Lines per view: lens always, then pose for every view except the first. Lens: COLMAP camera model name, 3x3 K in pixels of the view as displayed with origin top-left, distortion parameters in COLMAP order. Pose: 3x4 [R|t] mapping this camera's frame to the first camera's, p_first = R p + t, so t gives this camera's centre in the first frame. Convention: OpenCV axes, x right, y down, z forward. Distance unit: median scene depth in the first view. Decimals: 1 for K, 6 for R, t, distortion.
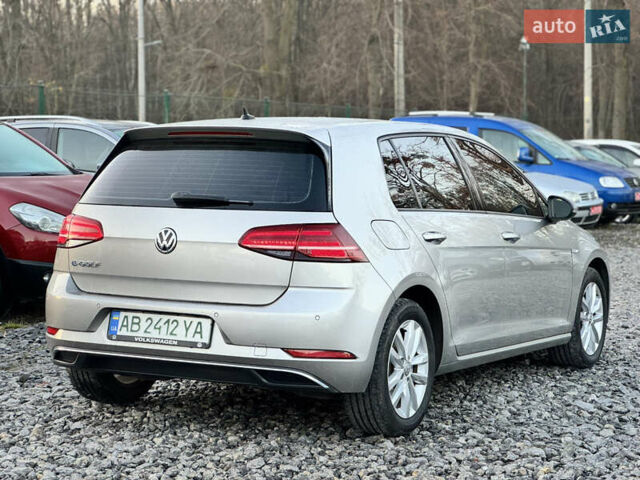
lens RADIAL K [[1426.6, 0, 320.0], [0, 1426.6, 240.0], [0, 0, 1]] dist [-0.539687, 18.314667]
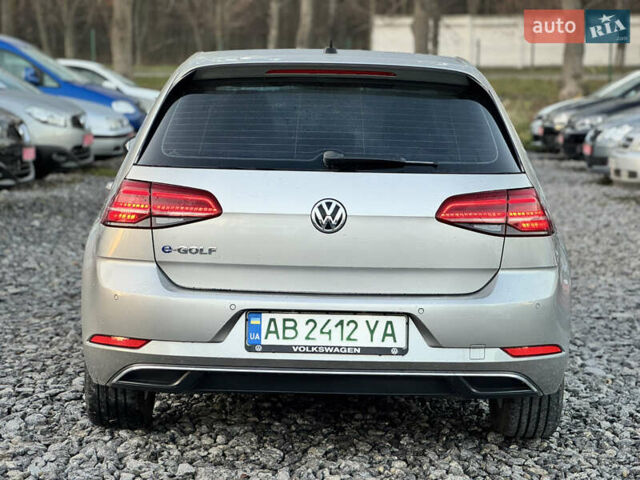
lens RADIAL K [[1426.6, 0, 320.0], [0, 1426.6, 240.0], [0, 0, 1]] dist [-0.539687, 18.314667]
pose [[0.875565, -0.045055, 0.480995, -0.478880], [0.019453, 0.998122, 0.058082, -0.030961], [-0.482708, -0.041498, 0.874797, 0.343515]]
